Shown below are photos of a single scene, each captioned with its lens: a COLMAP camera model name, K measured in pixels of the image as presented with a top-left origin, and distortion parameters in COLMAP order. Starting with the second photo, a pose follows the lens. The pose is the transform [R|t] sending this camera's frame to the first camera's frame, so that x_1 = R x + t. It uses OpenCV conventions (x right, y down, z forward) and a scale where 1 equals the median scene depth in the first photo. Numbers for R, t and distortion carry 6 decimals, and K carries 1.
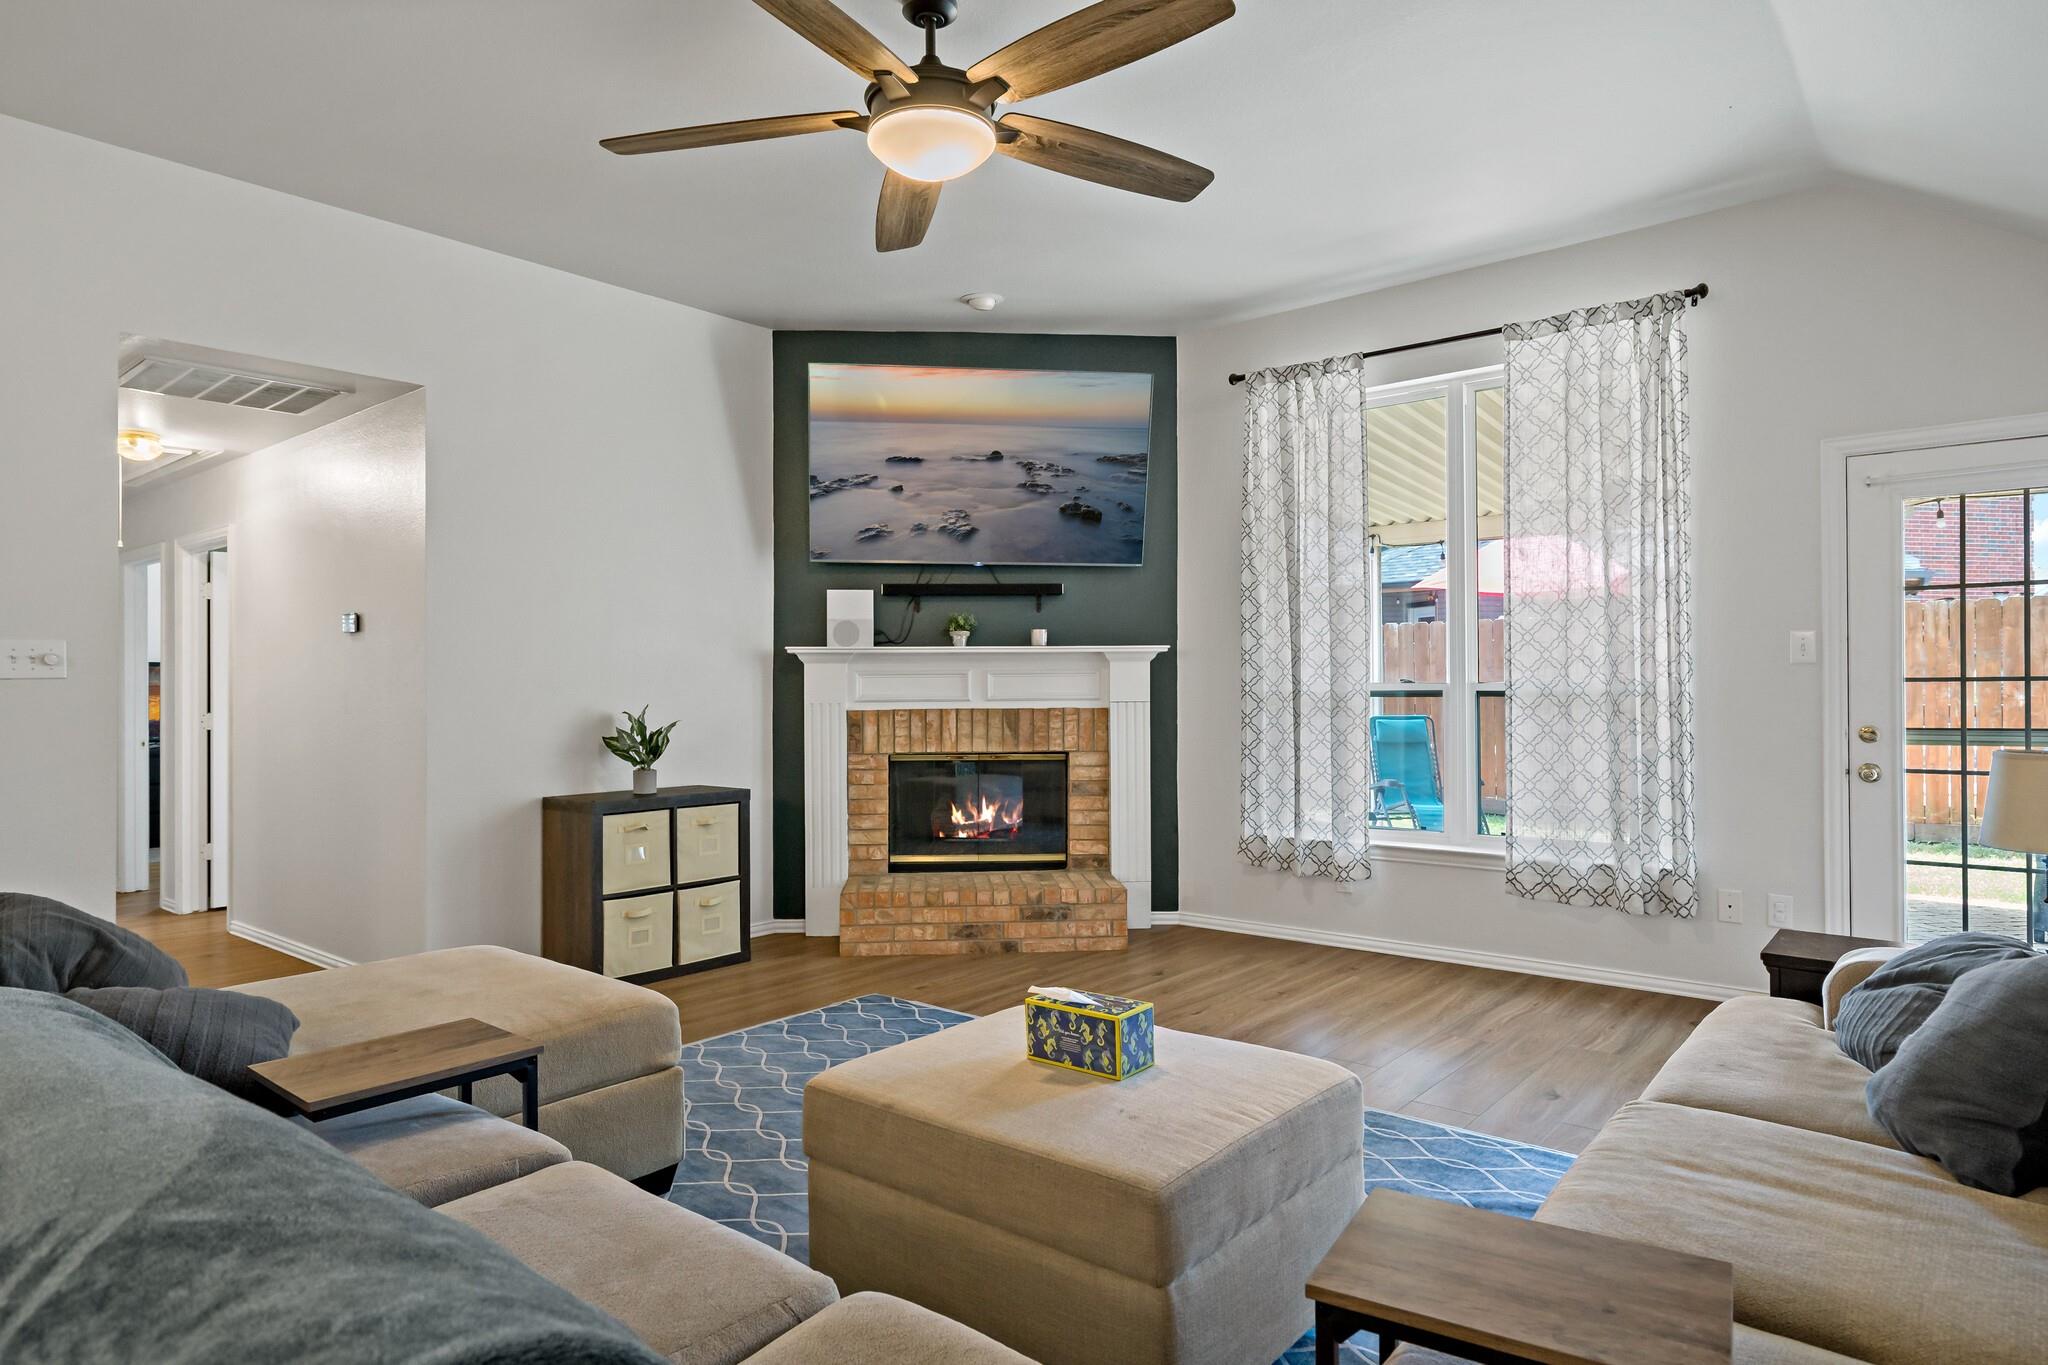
lens RADIAL K [[1182.7, 0, 987.2], [0, 1182.7, 683.4], [0, 0, 1]] dist [0.007418, 0.003881]
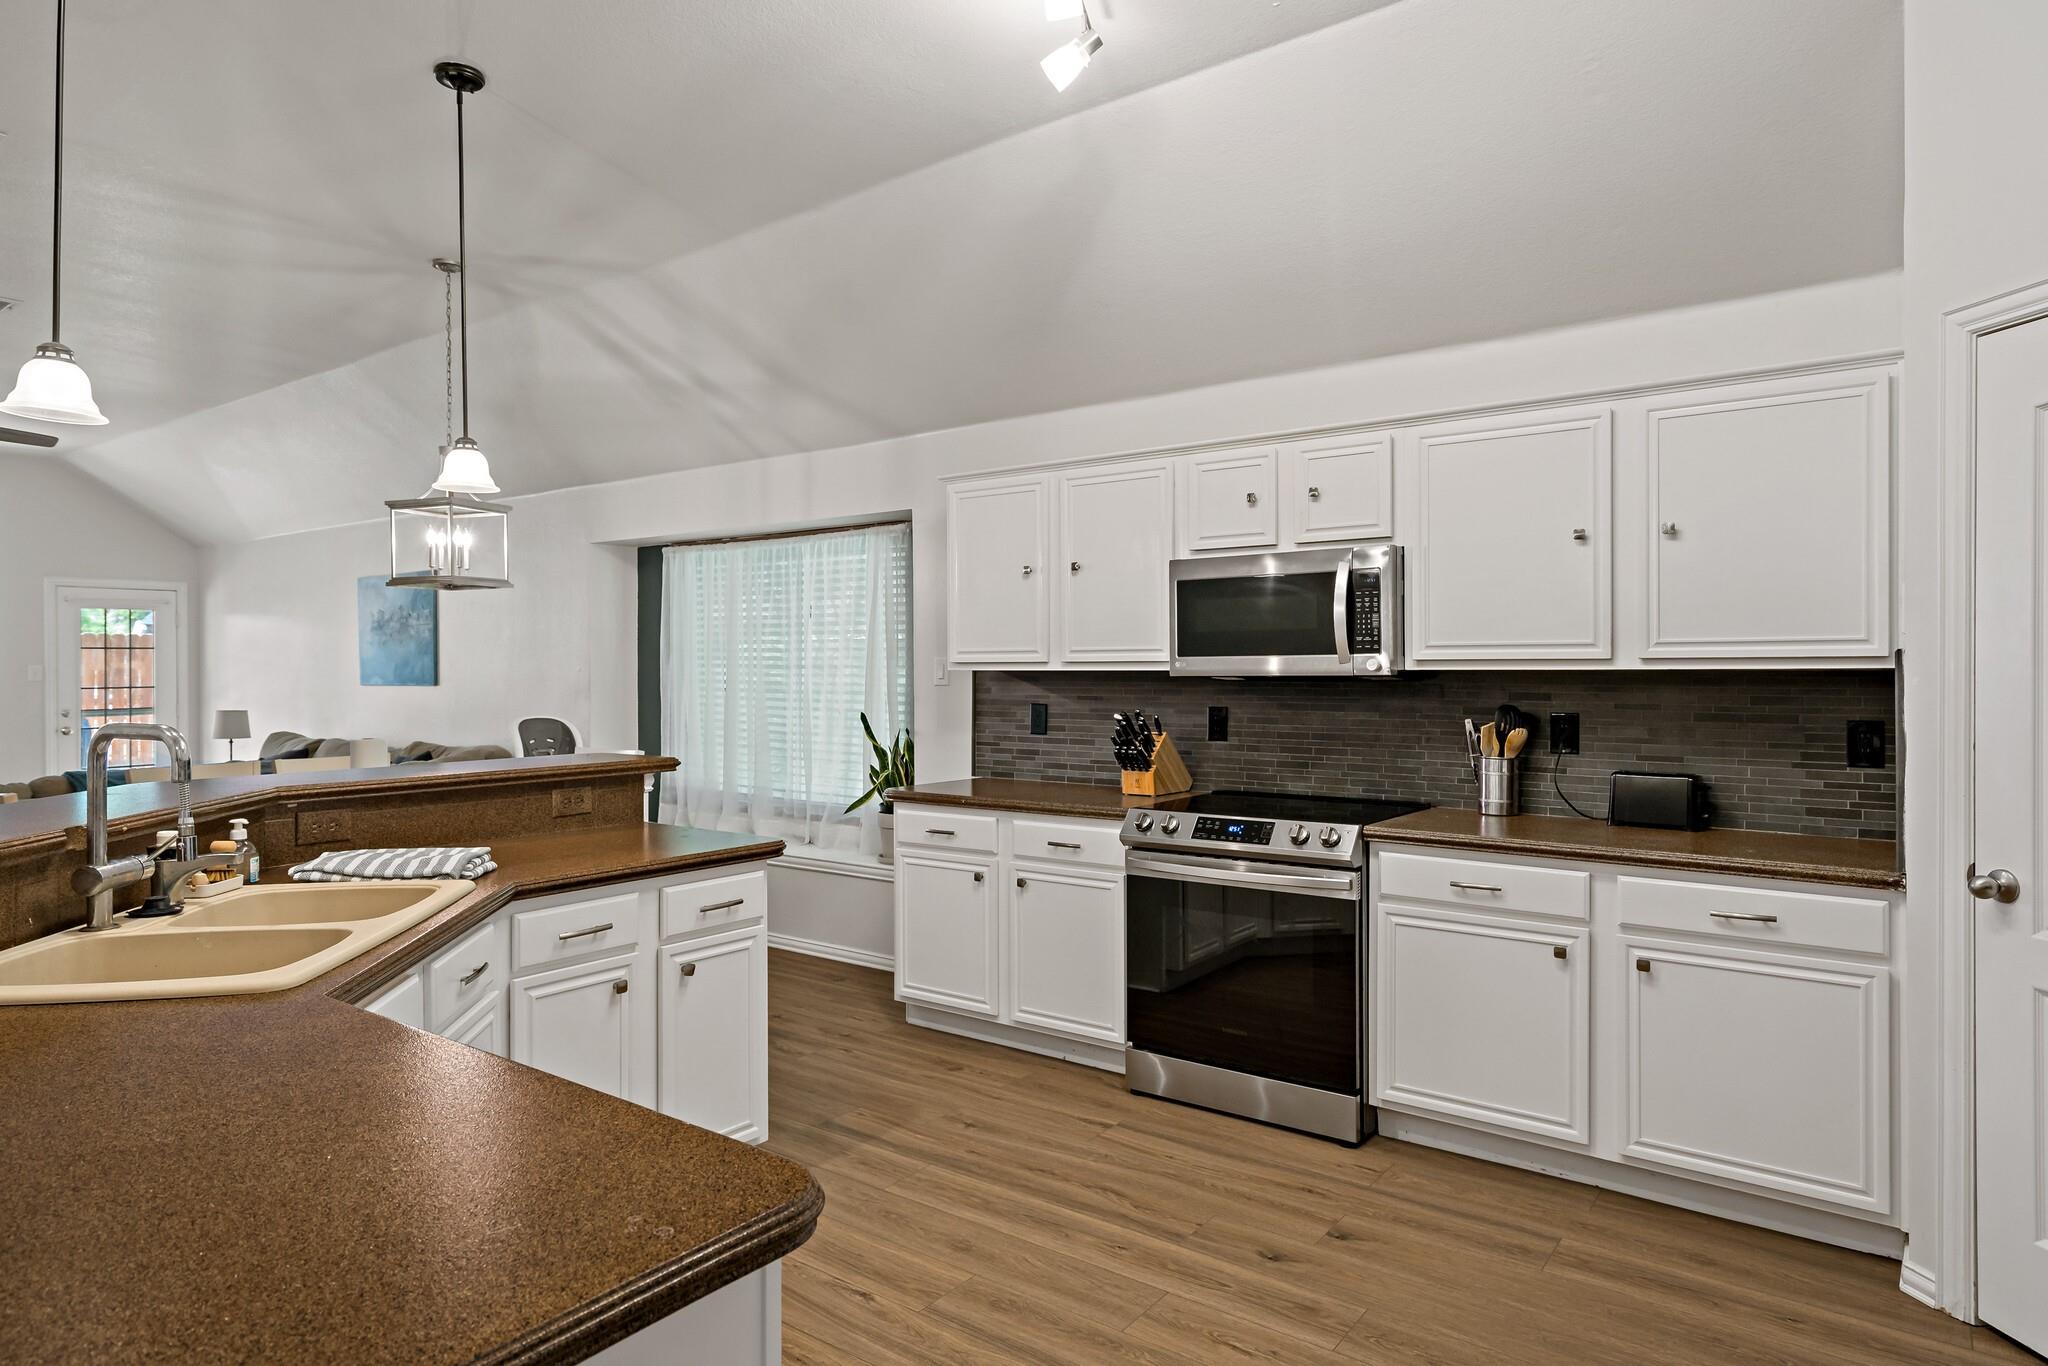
lens RADIAL K [[1182.7, 0, 1043.5], [0, 1182.7, 669.8], [0, 0, 1]] dist [0.007418, 0.003881]
pose [[-0.080227, 0.001658, 0.996775, -1.222715], [0.007768, 0.999969, -0.001038, -0.016313], [-0.996746, 0.007660, -0.080238, -0.480051]]
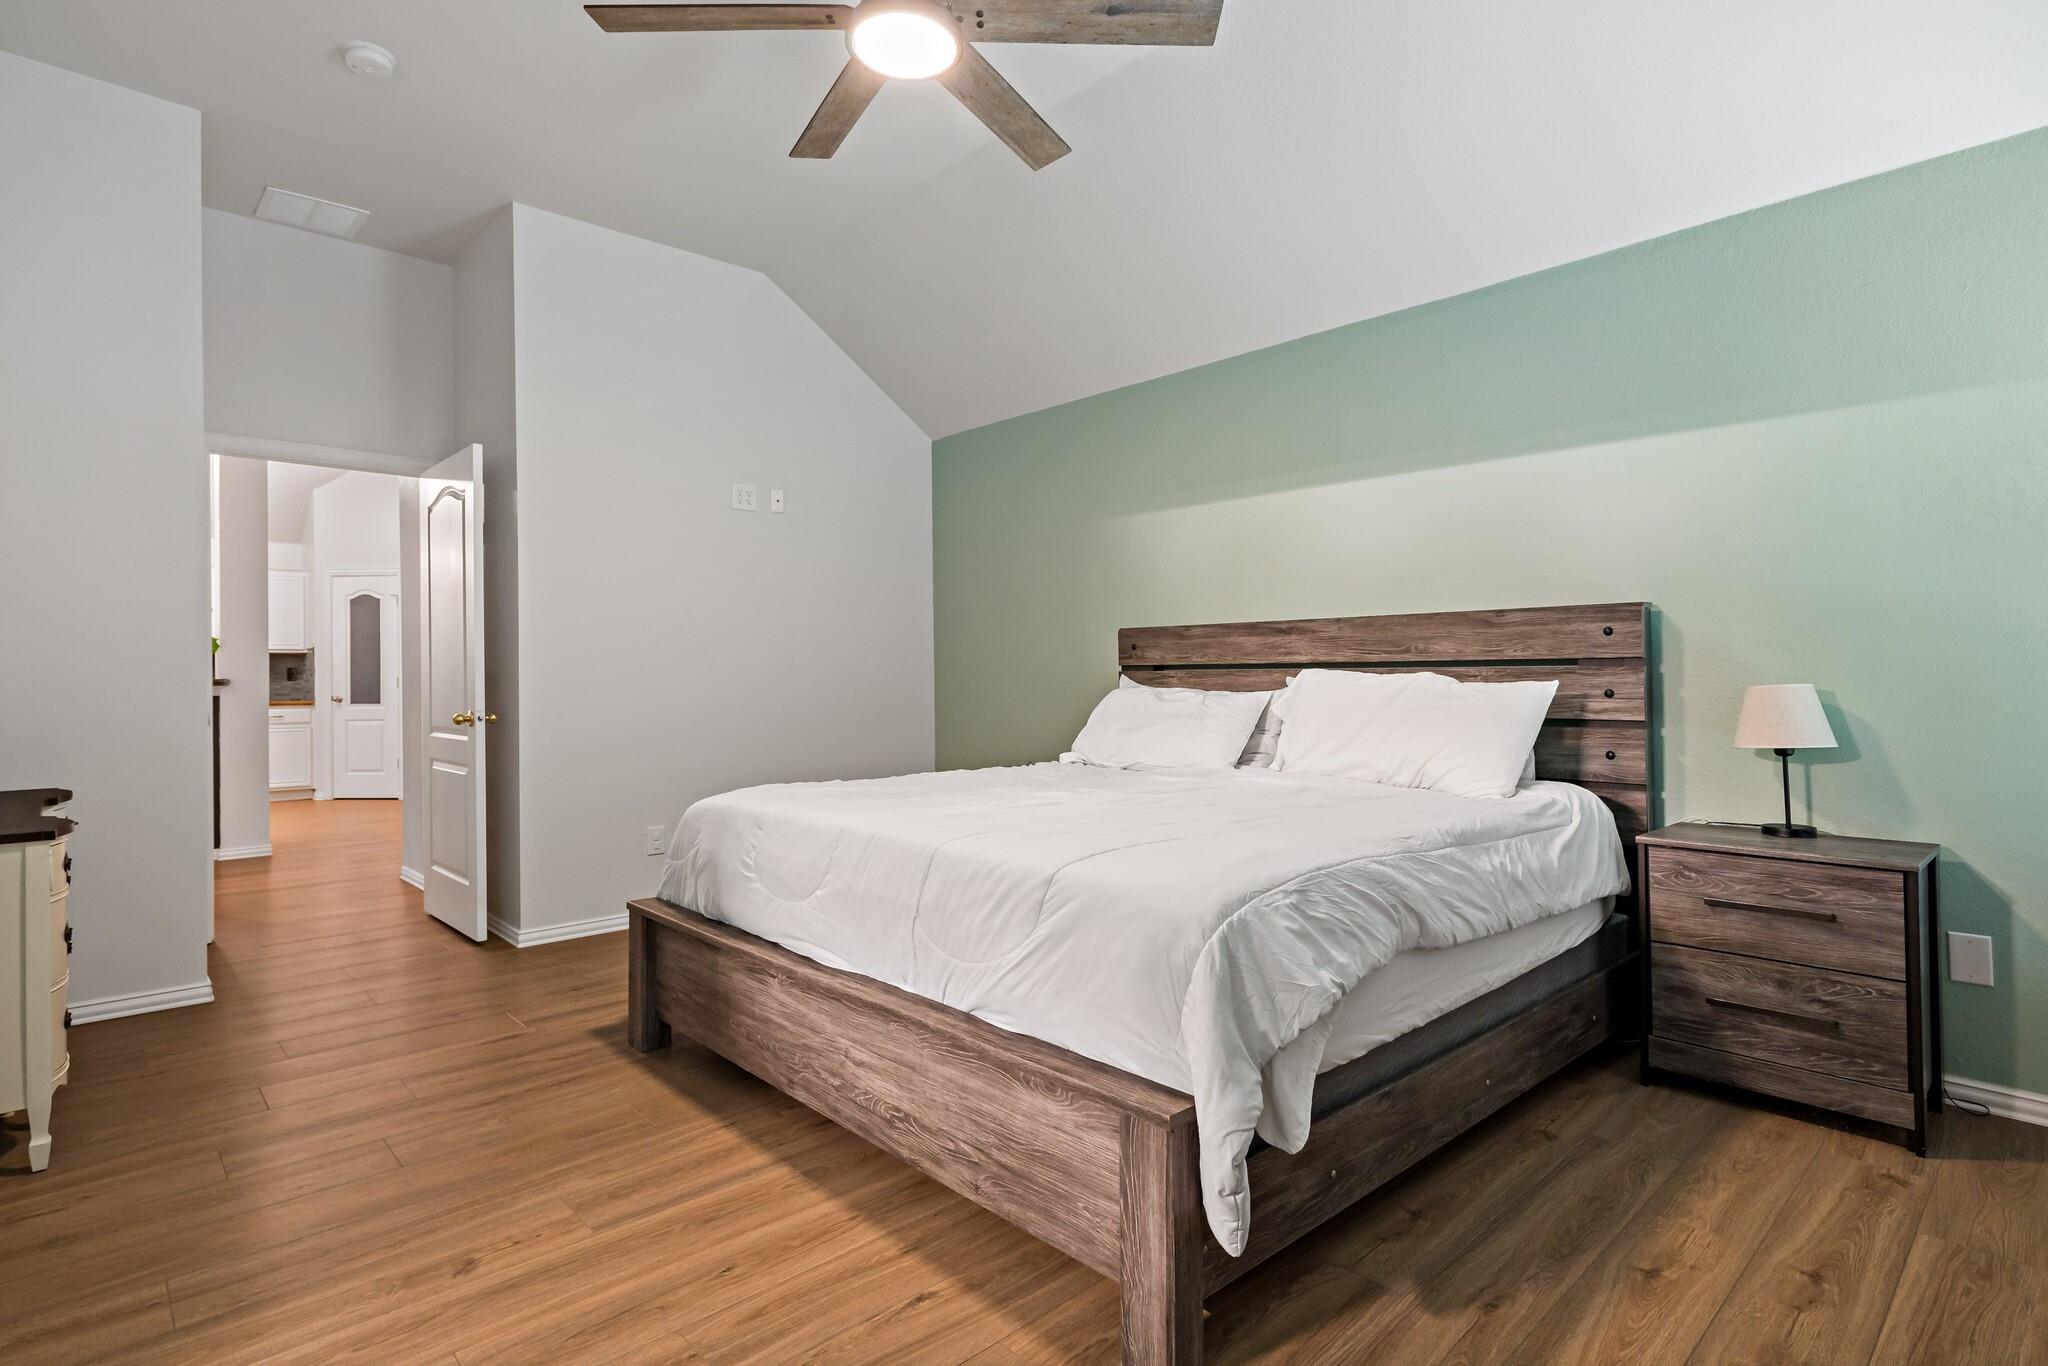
lens RADIAL K [[1008.8, 0, 1025.2], [0, 1008.8, 675.6], [0, 0, 1]] dist [-0.000756, 0.002950]
pose [[-0.994708, 0.014341, 0.101736, -2.124998], [0.015184, 0.999856, 0.007519, 0.030594], [-0.101613, 0.009024, -0.994783, 0.691778]]
